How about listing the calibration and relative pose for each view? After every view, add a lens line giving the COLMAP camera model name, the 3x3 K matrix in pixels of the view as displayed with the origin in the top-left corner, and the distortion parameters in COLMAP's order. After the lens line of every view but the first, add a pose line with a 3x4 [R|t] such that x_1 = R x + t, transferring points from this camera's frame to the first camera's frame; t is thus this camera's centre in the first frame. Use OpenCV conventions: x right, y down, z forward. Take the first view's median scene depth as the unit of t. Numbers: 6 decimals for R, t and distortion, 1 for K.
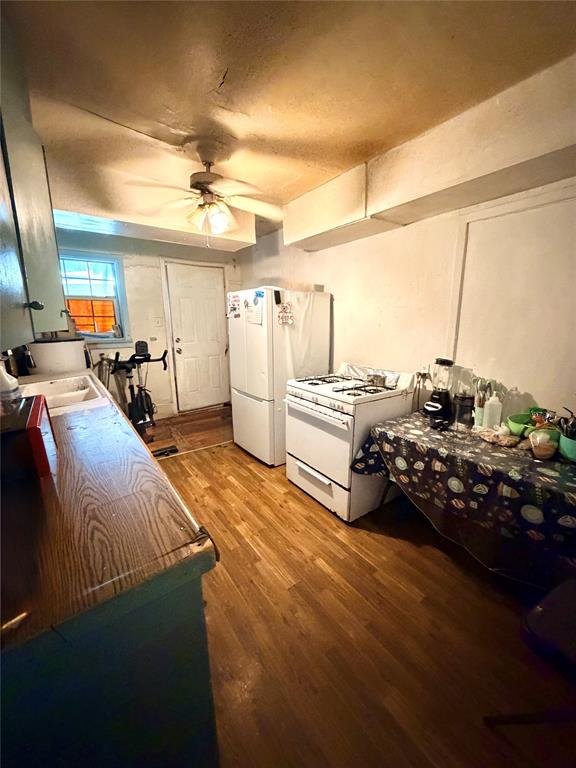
lens RADIAL K [[307.0, 0, 289.6], [0, 307.0, 383.4], [0, 0, 1]] dist [0.000032, -0.000903]
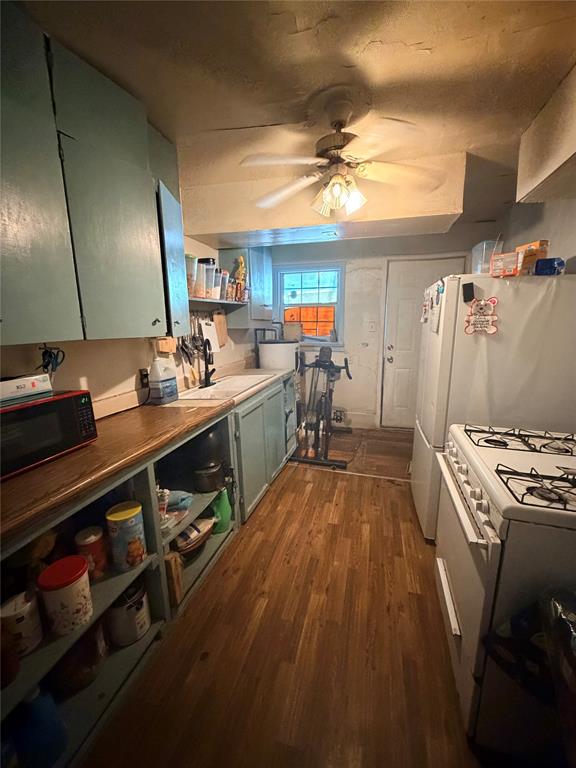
lens RADIAL K [[307.0, 0, 288.7], [0, 307.0, 383.3], [0, 0, 1]] dist [0.000032, -0.000903]
pose [[0.618565, 0.150649, -0.771156, 0.200224], [-0.158871, 0.985156, 0.065020, -0.062901], [0.769504, 0.082295, 0.633317, 0.274044]]
